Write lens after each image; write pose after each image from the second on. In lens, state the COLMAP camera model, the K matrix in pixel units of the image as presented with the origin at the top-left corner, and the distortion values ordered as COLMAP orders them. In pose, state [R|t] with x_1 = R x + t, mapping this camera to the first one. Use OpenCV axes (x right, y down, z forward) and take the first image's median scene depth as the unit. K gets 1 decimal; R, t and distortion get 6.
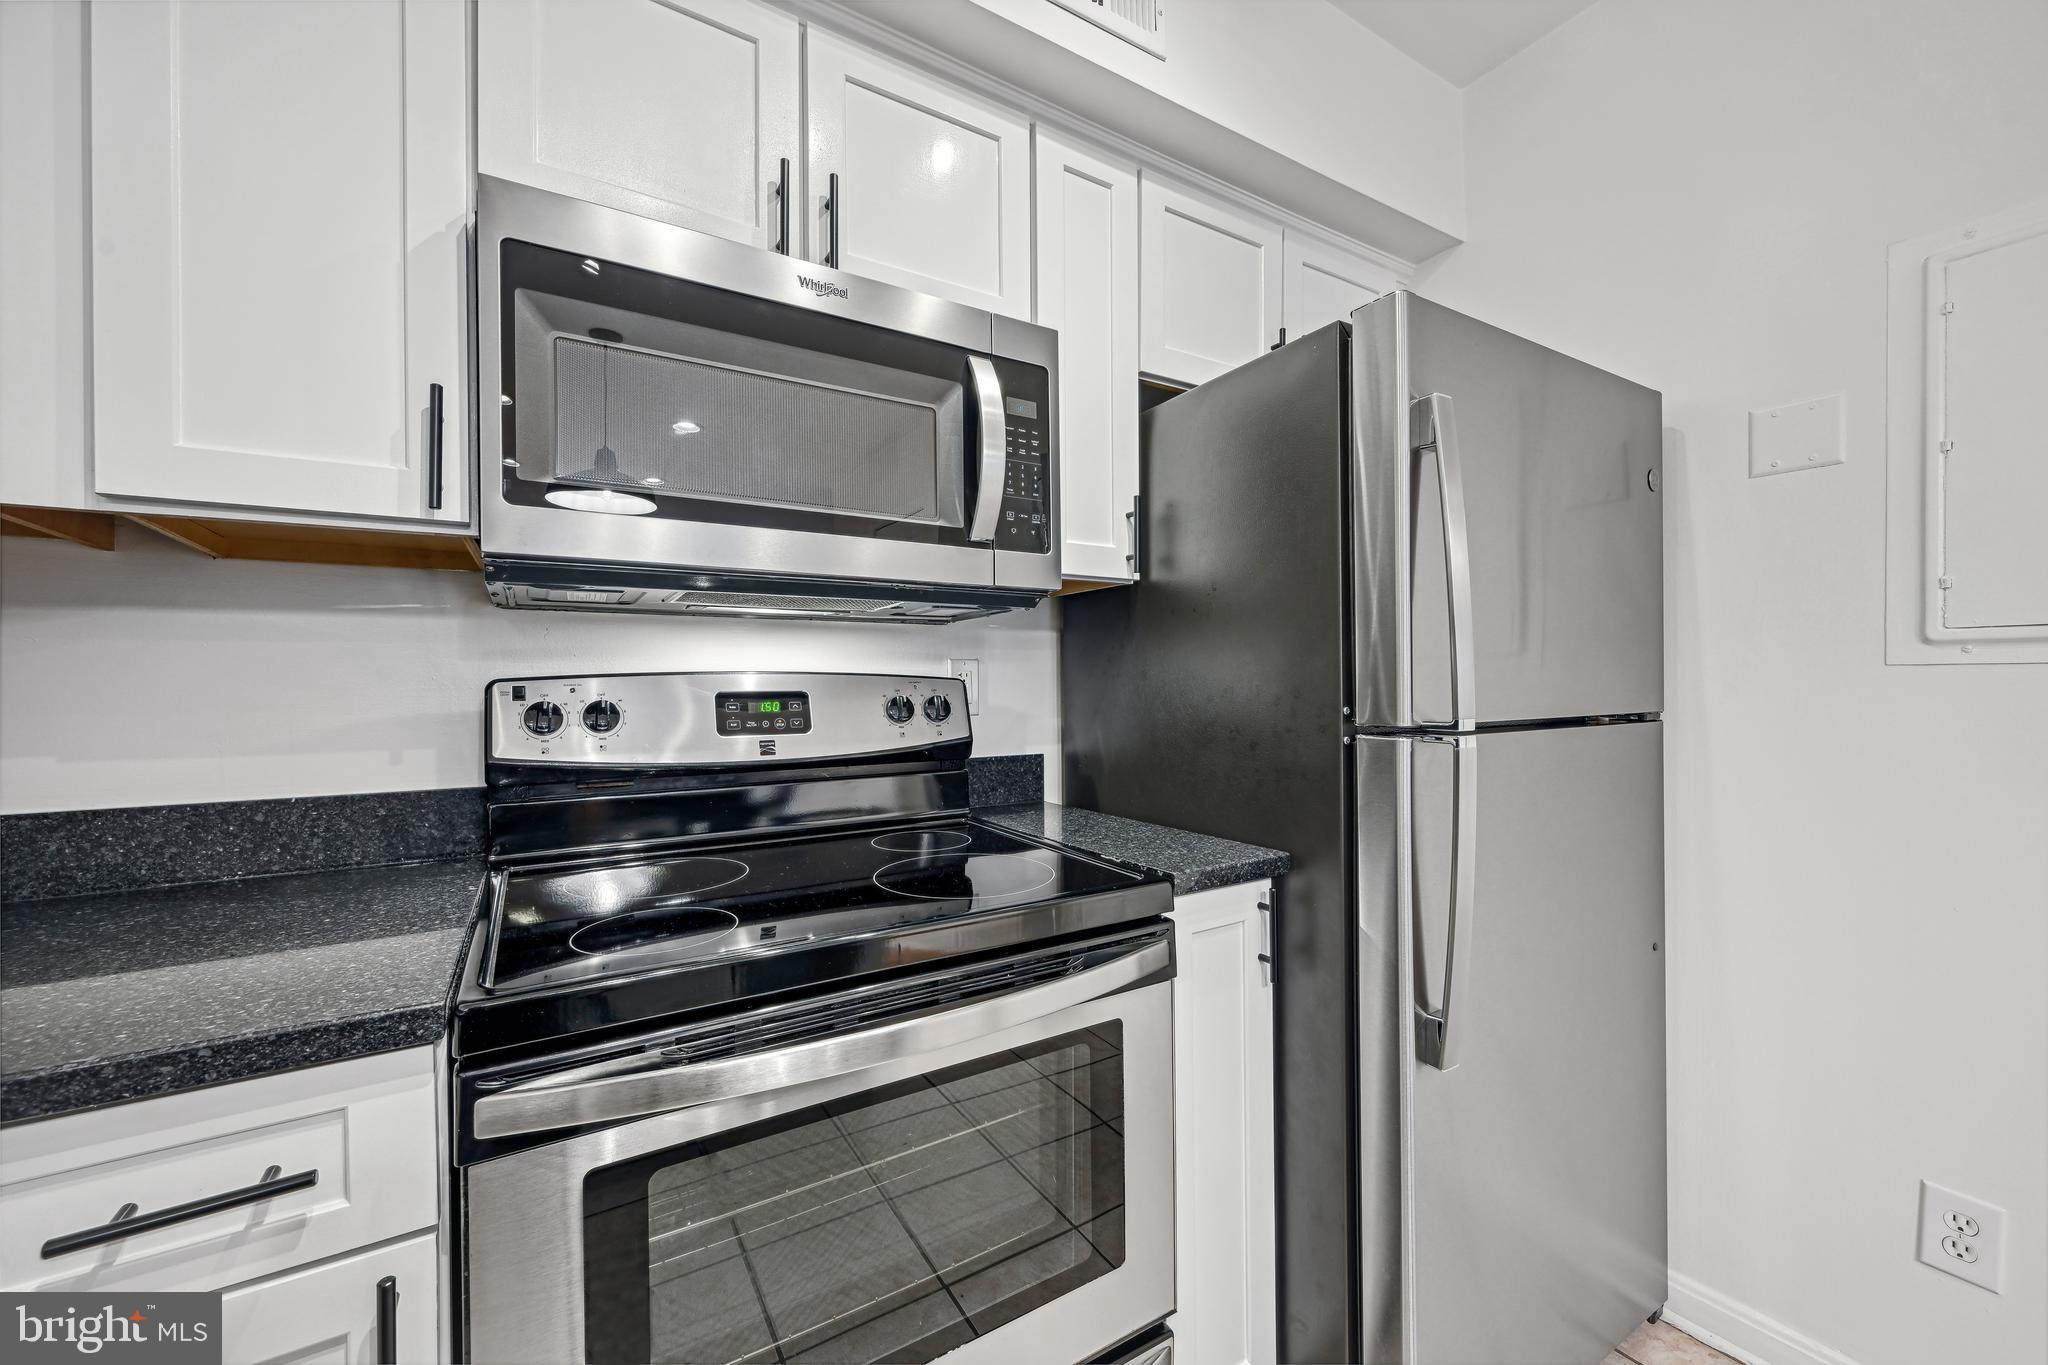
lens RADIAL K [[790.1, 0, 1025.3], [0, 790.1, 691.9], [0, 0, 1]] dist [0.005724, 0.000063]
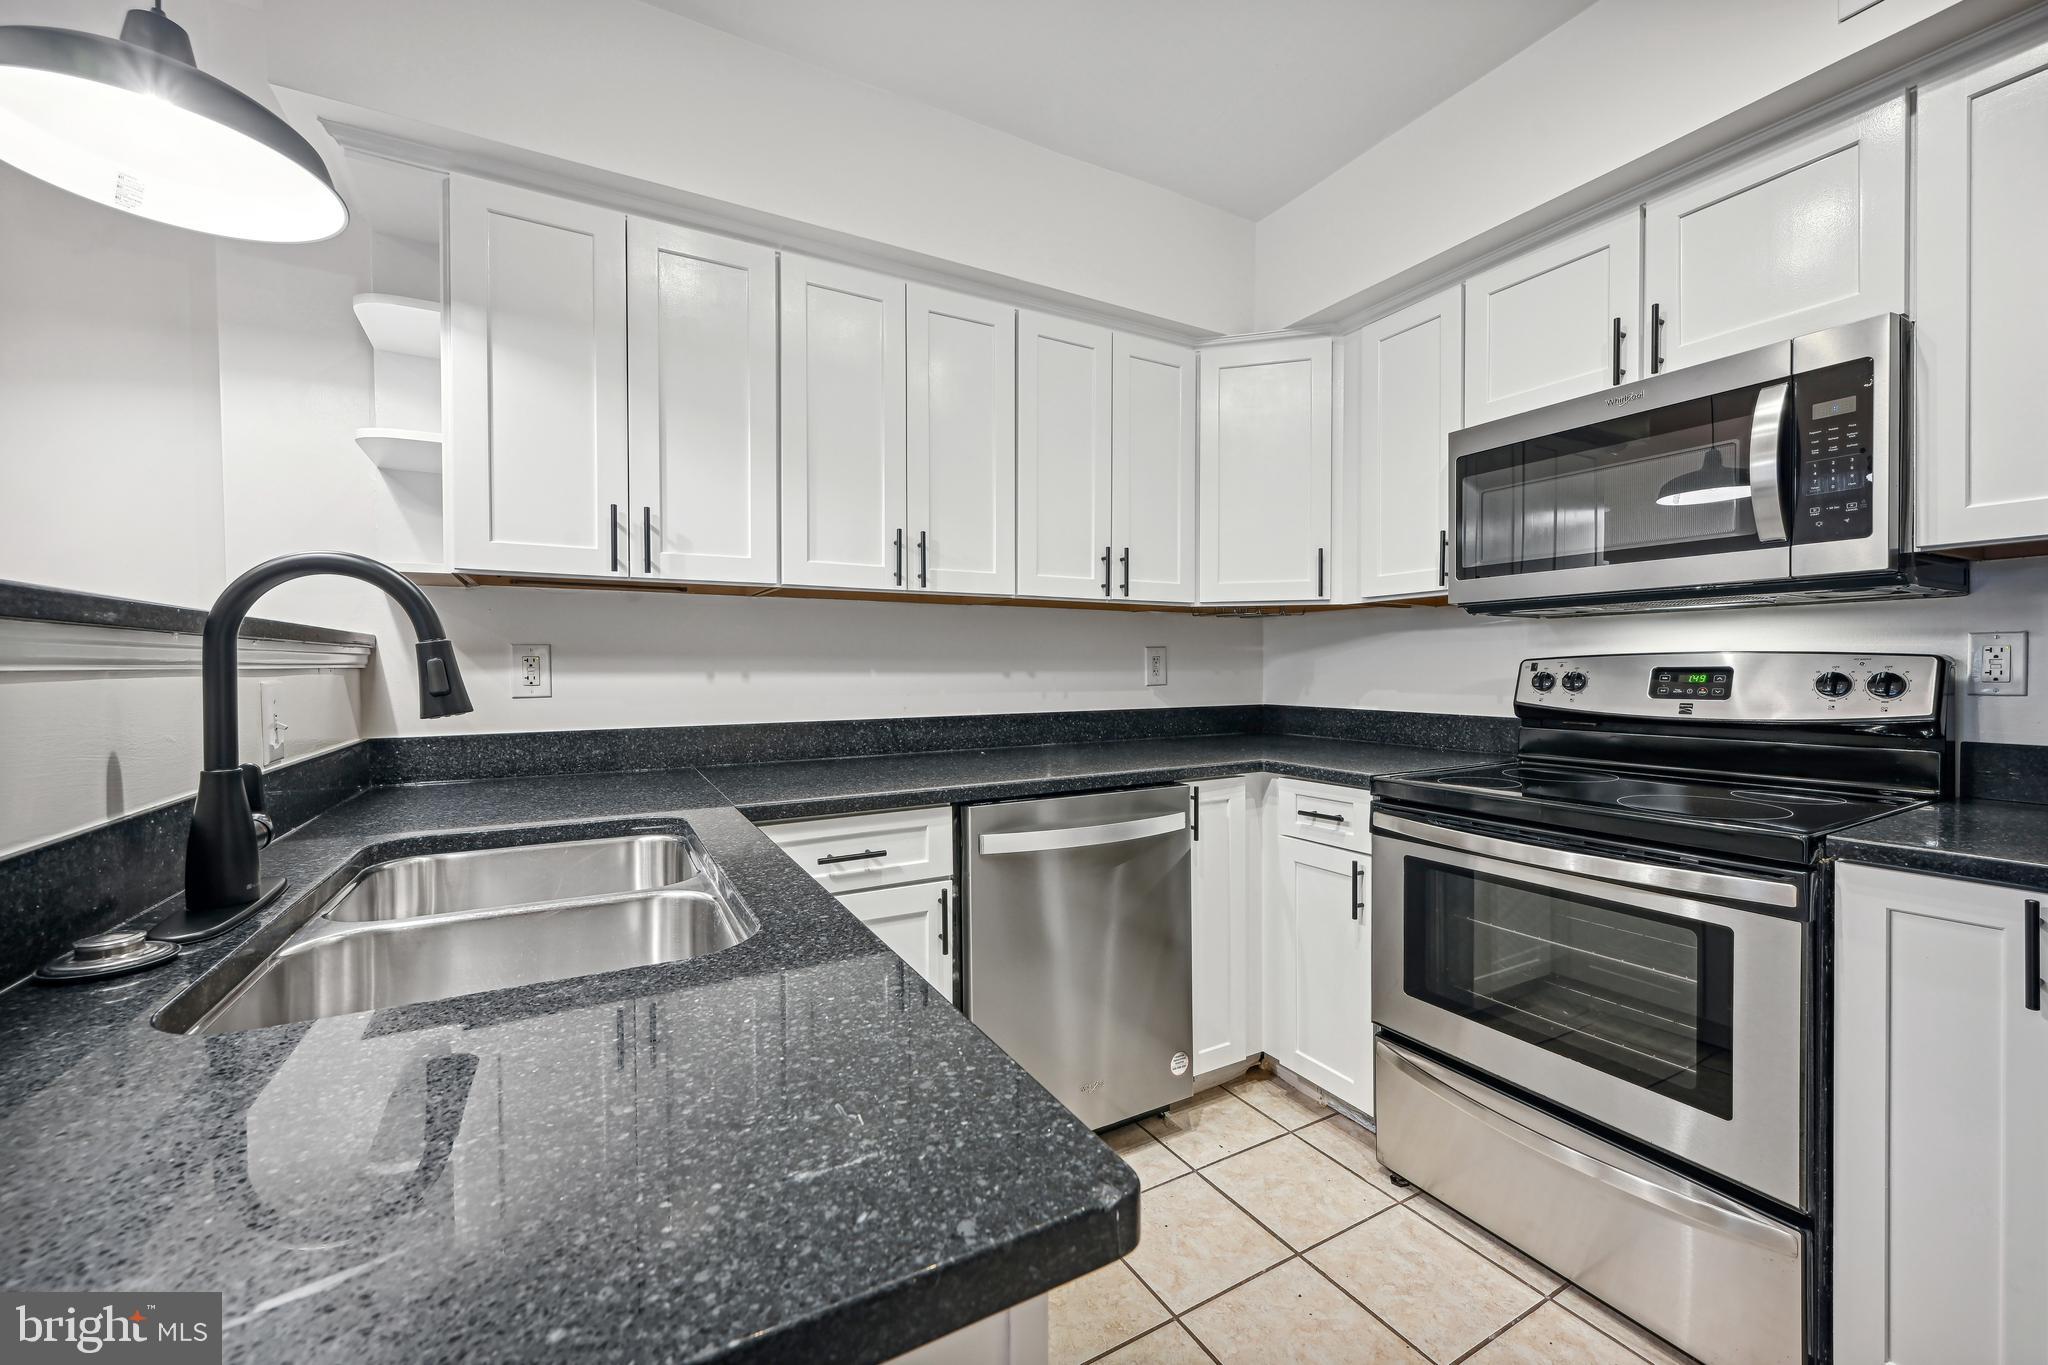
lens RADIAL K [[841.1, 0, 1024.0], [0, 841.1, 682.5], [0, 0, 1]] dist [-0.017932, 0.000109]
pose [[-0.048610, 0.028304, -0.998417, 1.163391], [0.006822, 0.999585, 0.028004, -0.021871], [0.998795, -0.005450, -0.048783, -0.053698]]
